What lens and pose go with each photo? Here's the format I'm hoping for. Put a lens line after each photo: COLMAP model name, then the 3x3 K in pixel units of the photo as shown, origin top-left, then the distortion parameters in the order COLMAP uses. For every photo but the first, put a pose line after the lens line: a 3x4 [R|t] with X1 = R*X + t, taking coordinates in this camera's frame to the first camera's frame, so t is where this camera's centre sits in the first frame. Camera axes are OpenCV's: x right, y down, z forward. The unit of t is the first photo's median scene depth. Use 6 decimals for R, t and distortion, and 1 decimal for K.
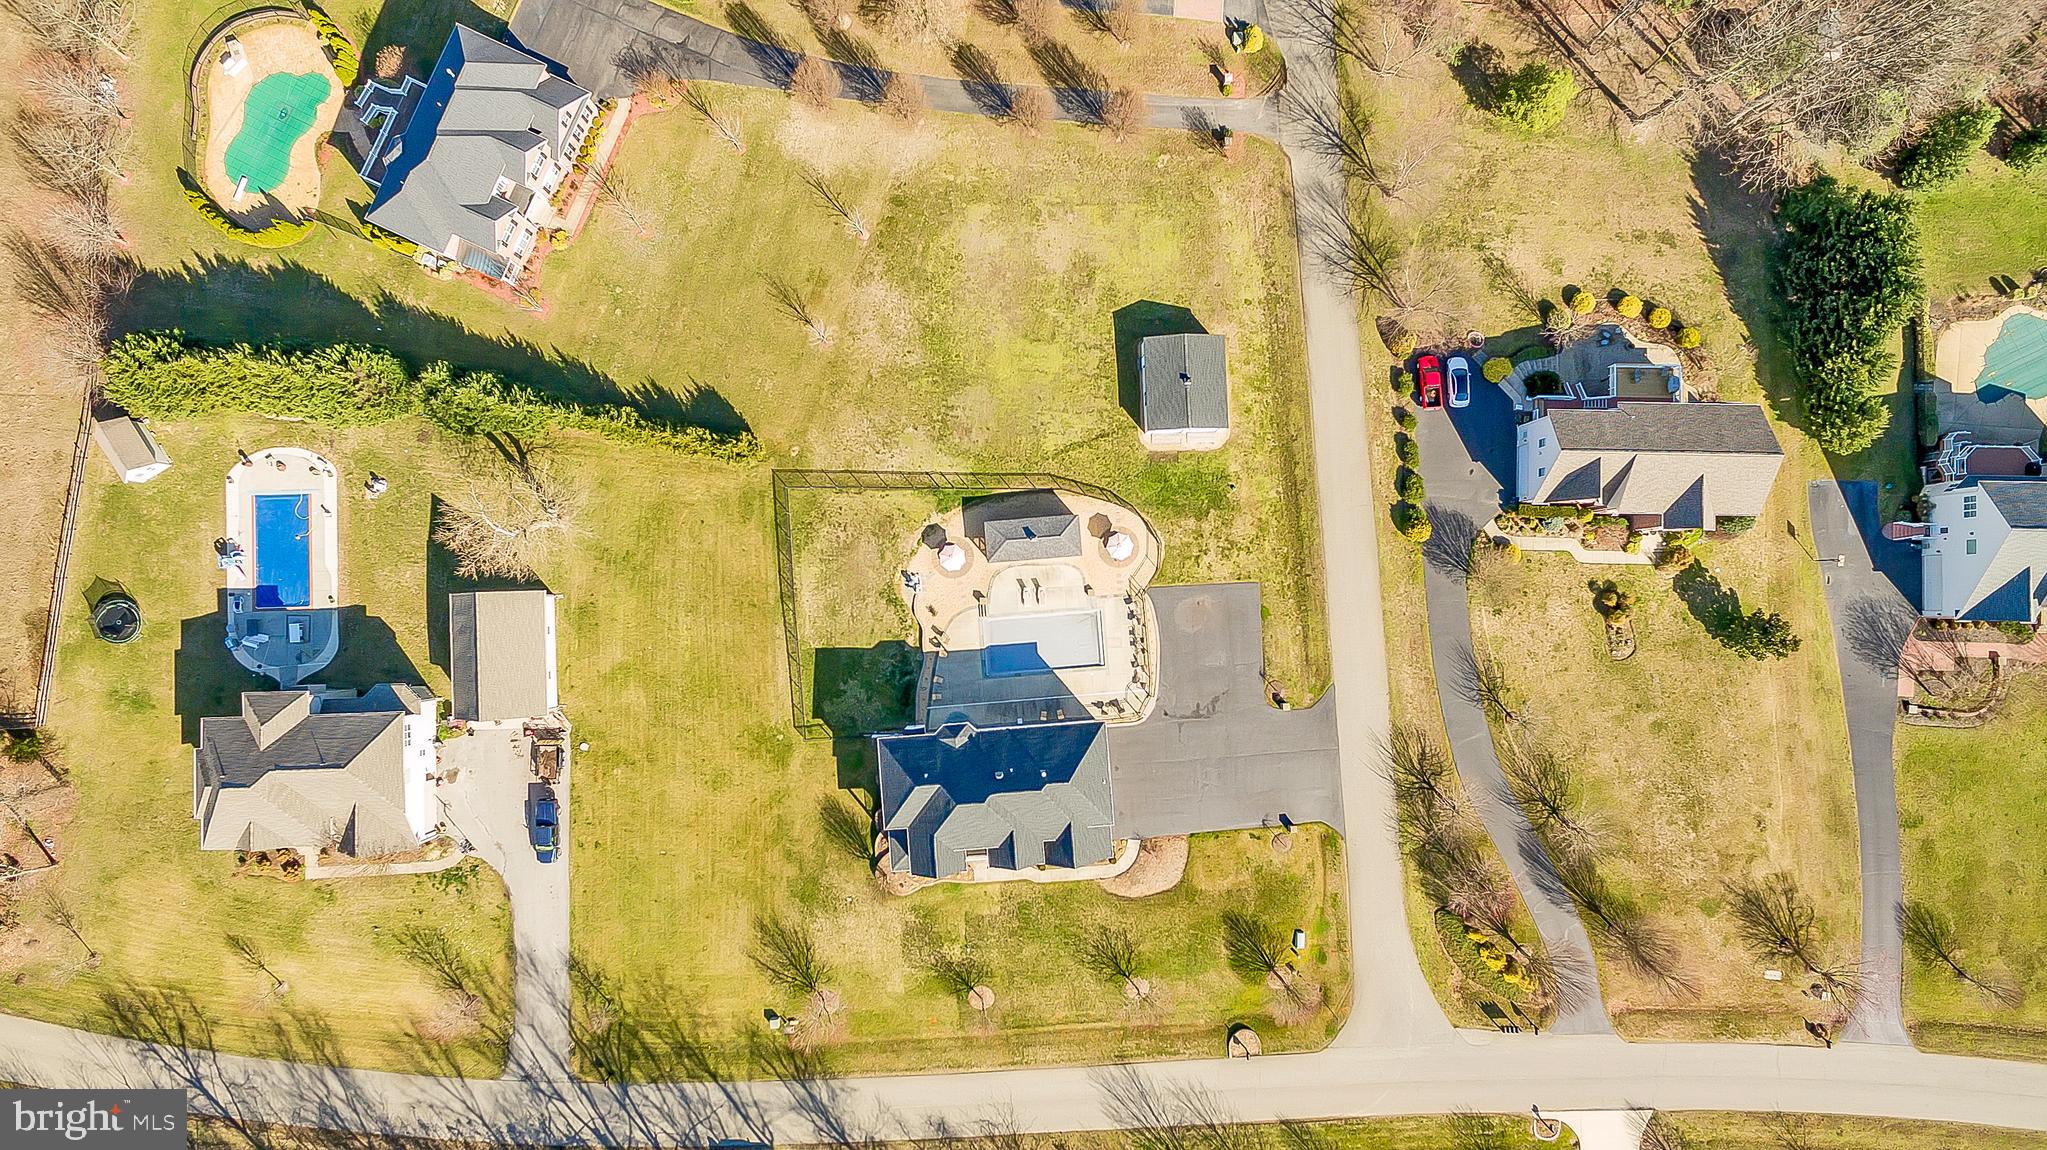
lens RADIAL K [[1167.7, 0, 1016.9], [0, 1167.7, 574.0], [0, 0, 1]] dist [0.005404, 0.001797]
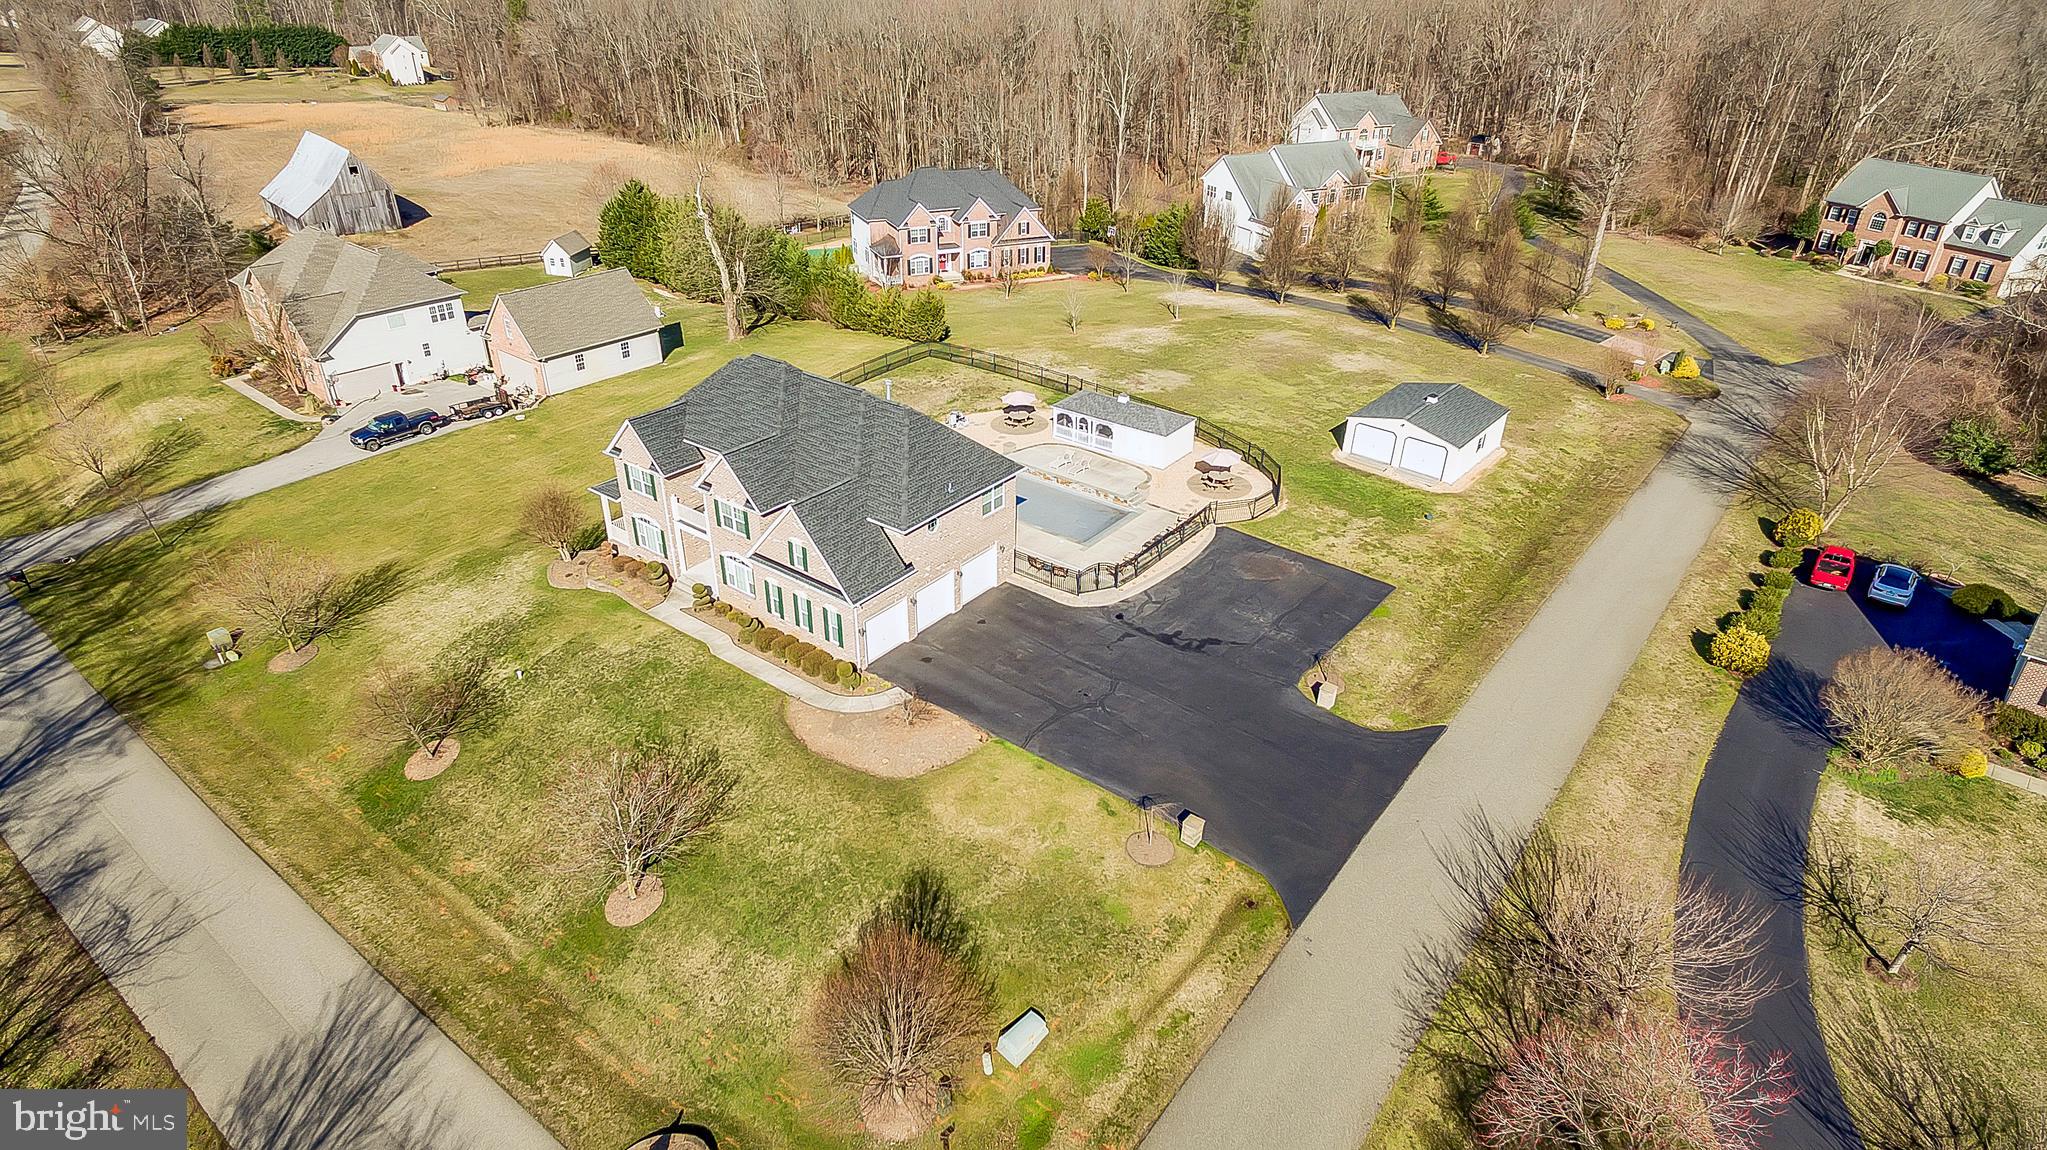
lens RADIAL K [[1167.7, 0, 1006.8], [0, 1167.7, 585.6], [0, 0, 1]] dist [0.005404, 0.001797]
pose [[0.736294, 0.330672, -0.590362, 0.398365], [-0.676649, 0.365062, -0.639434, 0.488224], [0.004076, 0.870279, 0.492542, 0.721061]]
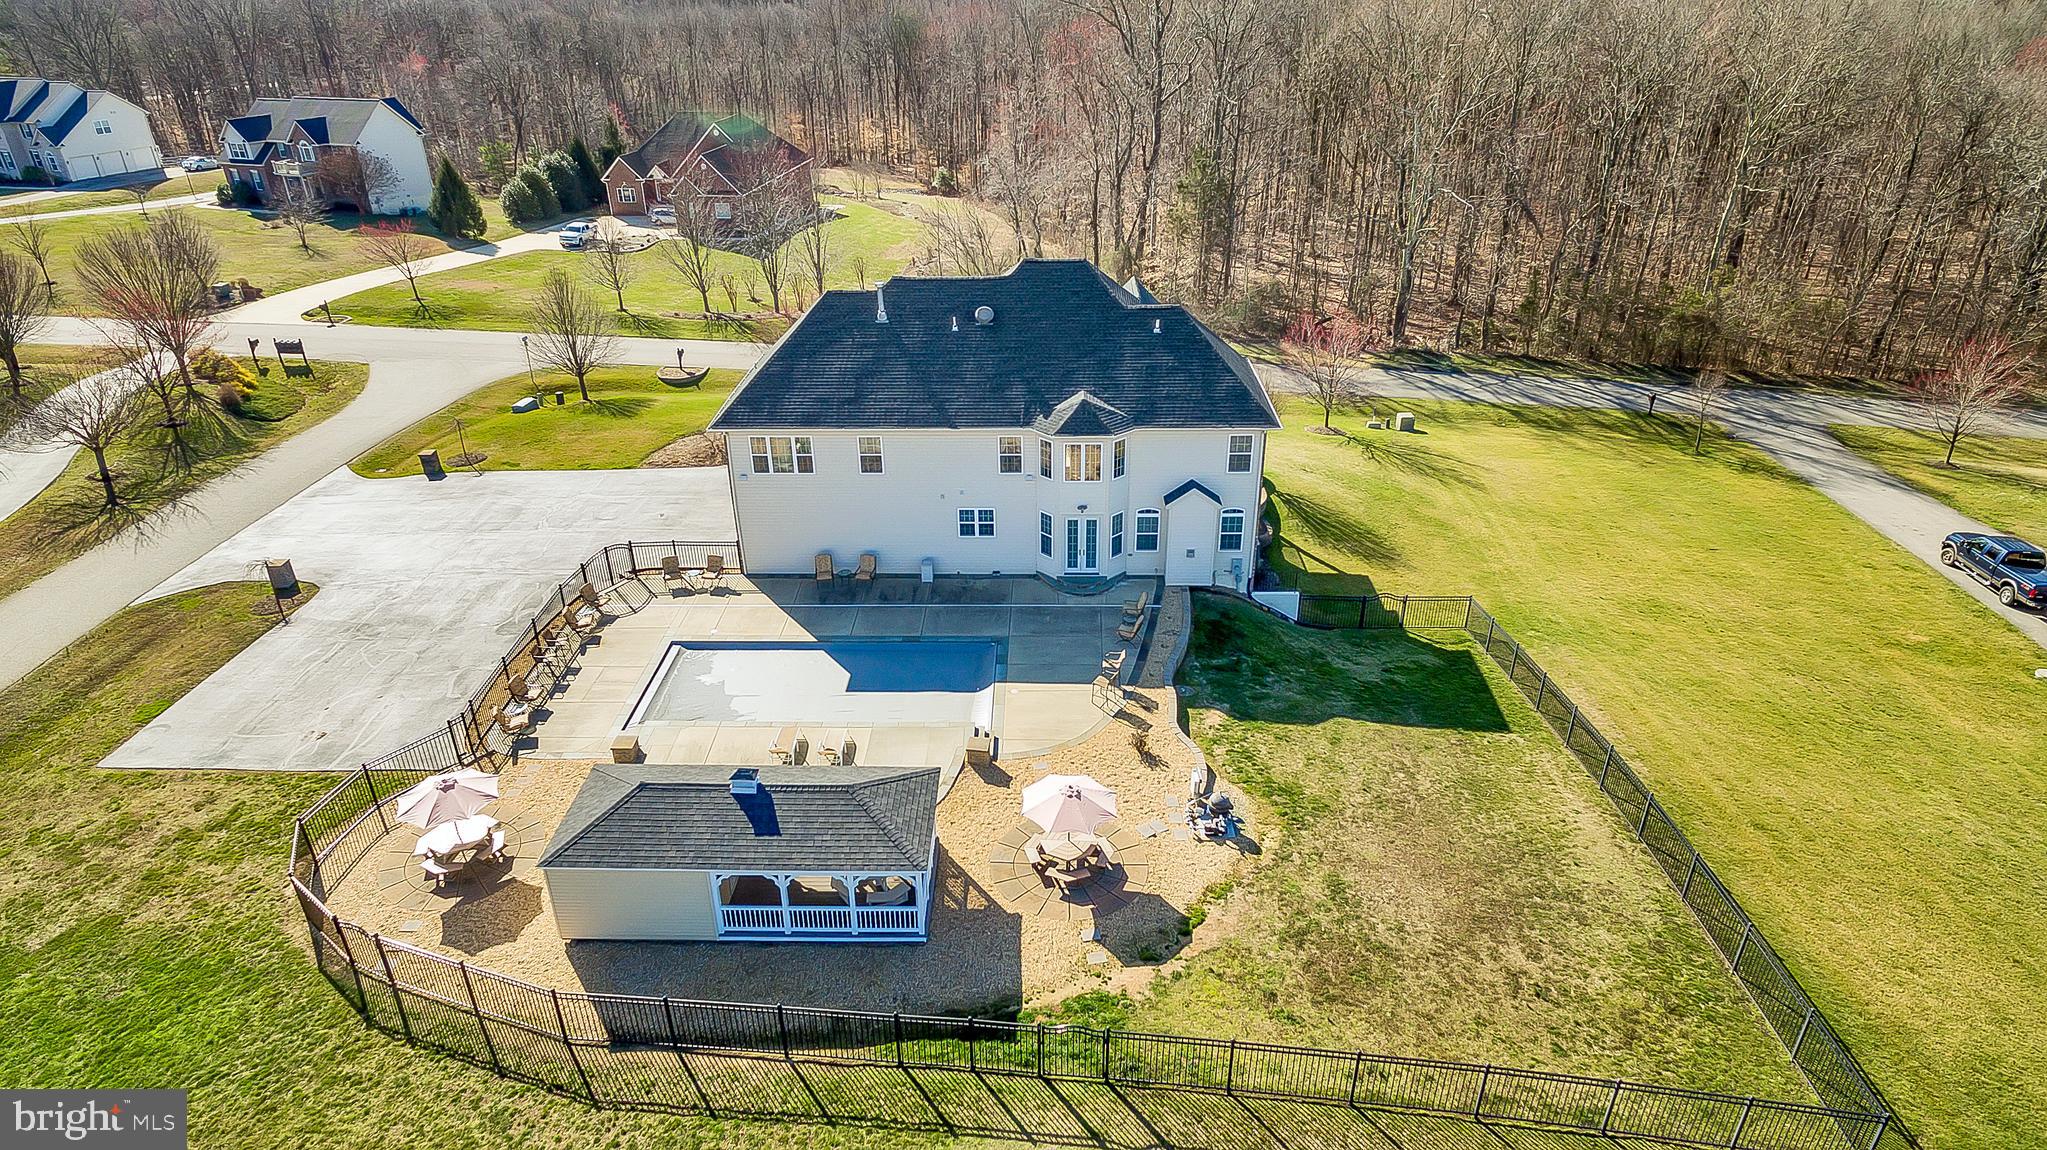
lens RADIAL K [[1167.7, 0, 1029.6], [0, 1167.7, 572.1], [0, 0, 1]] dist [0.005404, 0.001797]
pose [[-0.995281, -0.046814, 0.084996, -0.064509], [0.096995, -0.454767, 0.885313, -0.220330], [-0.002791, 0.889379, 0.457162, 0.807481]]
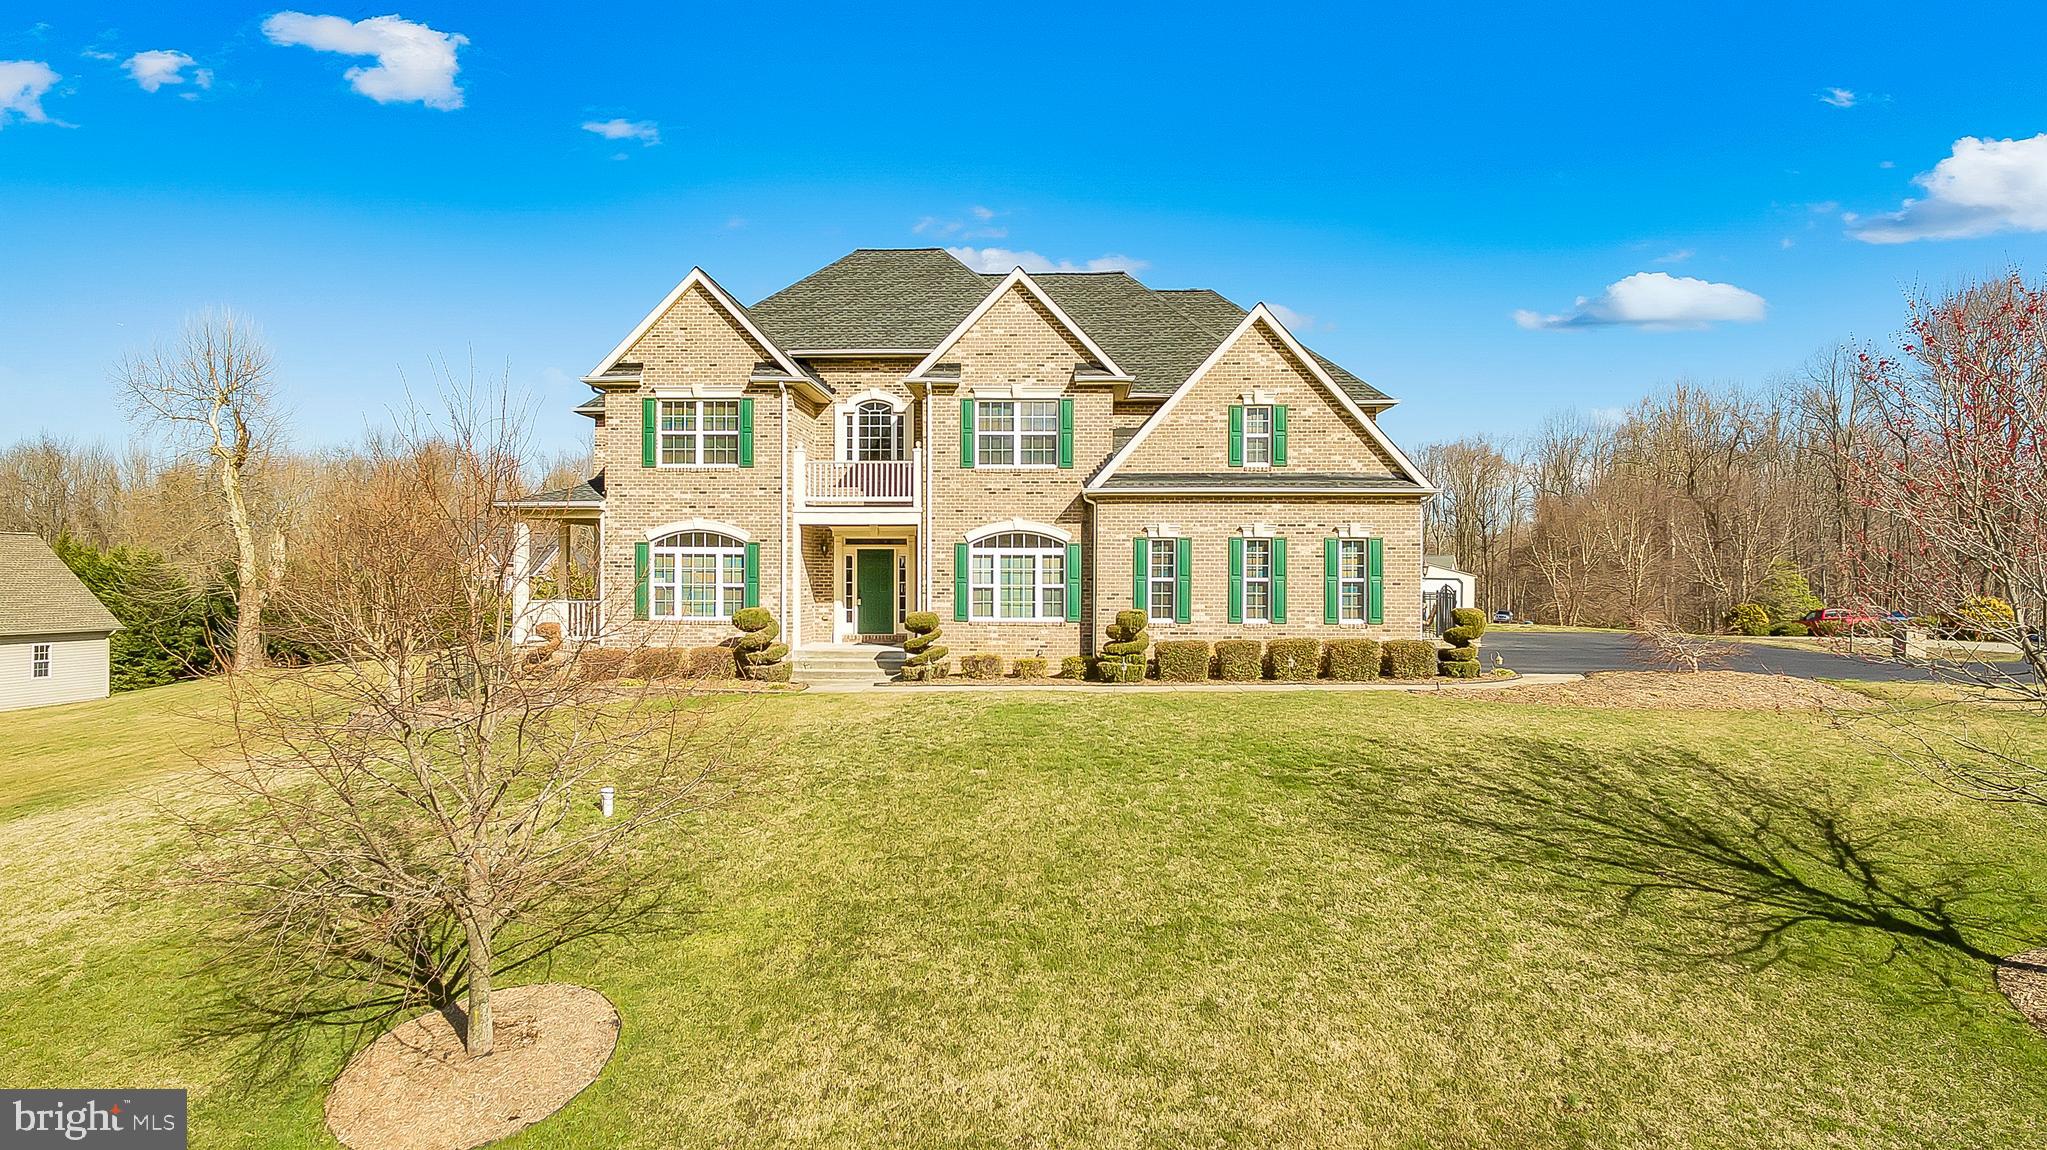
lens RADIAL K [[1167.7, 0, 1014.1], [0, 1167.7, 591.1], [0, 0, 1]] dist [0.005404, 0.001797]
pose [[0.993951, -0.006831, -0.109613, 0.024806], [-0.109582, 0.004753, -0.993966, 0.460825], [0.007311, 0.999965, 0.003975, 0.975865]]
